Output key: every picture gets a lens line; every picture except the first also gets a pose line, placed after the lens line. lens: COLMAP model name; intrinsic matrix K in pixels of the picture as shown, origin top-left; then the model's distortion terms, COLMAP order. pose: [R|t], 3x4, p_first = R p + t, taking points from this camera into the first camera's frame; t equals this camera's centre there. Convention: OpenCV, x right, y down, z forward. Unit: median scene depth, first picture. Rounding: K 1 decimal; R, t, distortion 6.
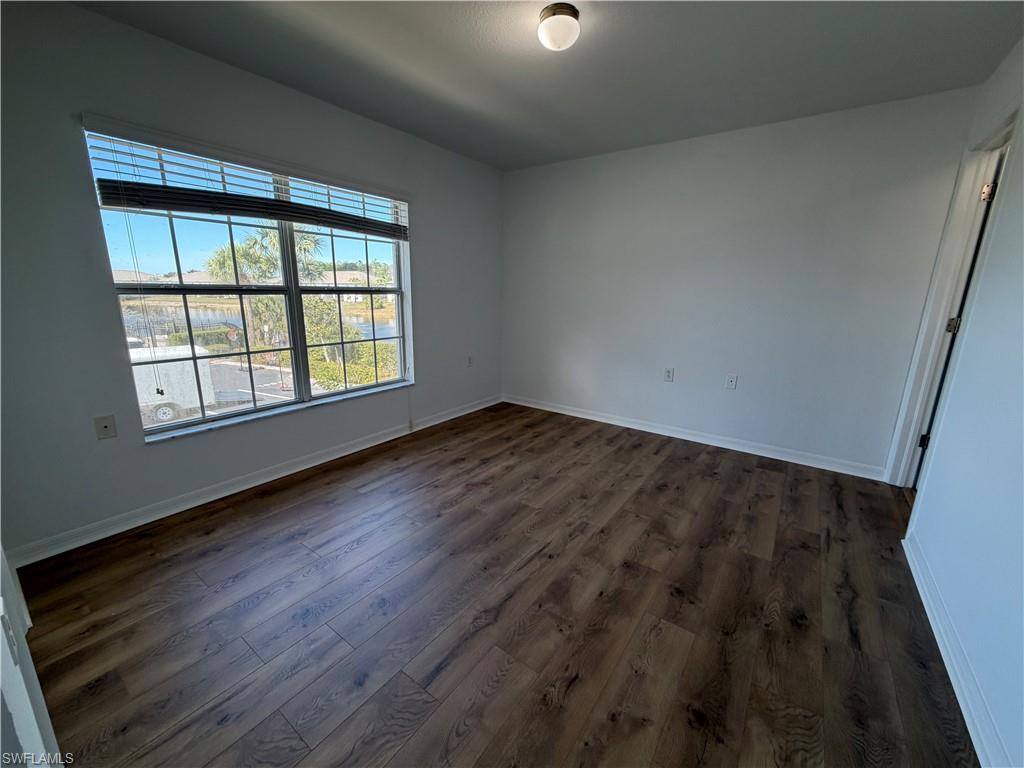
lens RADIAL K [[407.5, 0, 509.7], [0, 407.5, 386.0], [0, 0, 1]] dist [-0.000482, 0.000039]
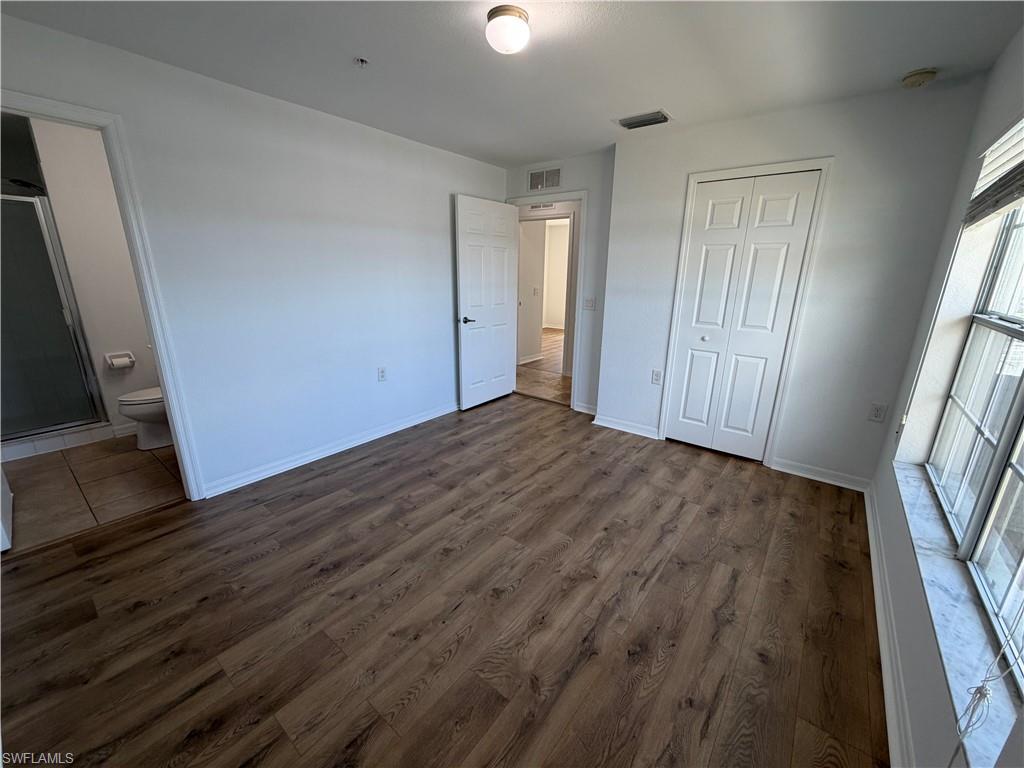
lens RADIAL K [[407.5, 0, 509.7], [0, 407.5, 386.0], [0, 0, 1]] dist [-0.000482, 0.000039]
pose [[-0.998891, -0.036580, 0.029656, 0.045719], [-0.017476, 0.872740, 0.487873, -0.473641], [-0.043728, 0.486814, -0.872411, 1.714197]]
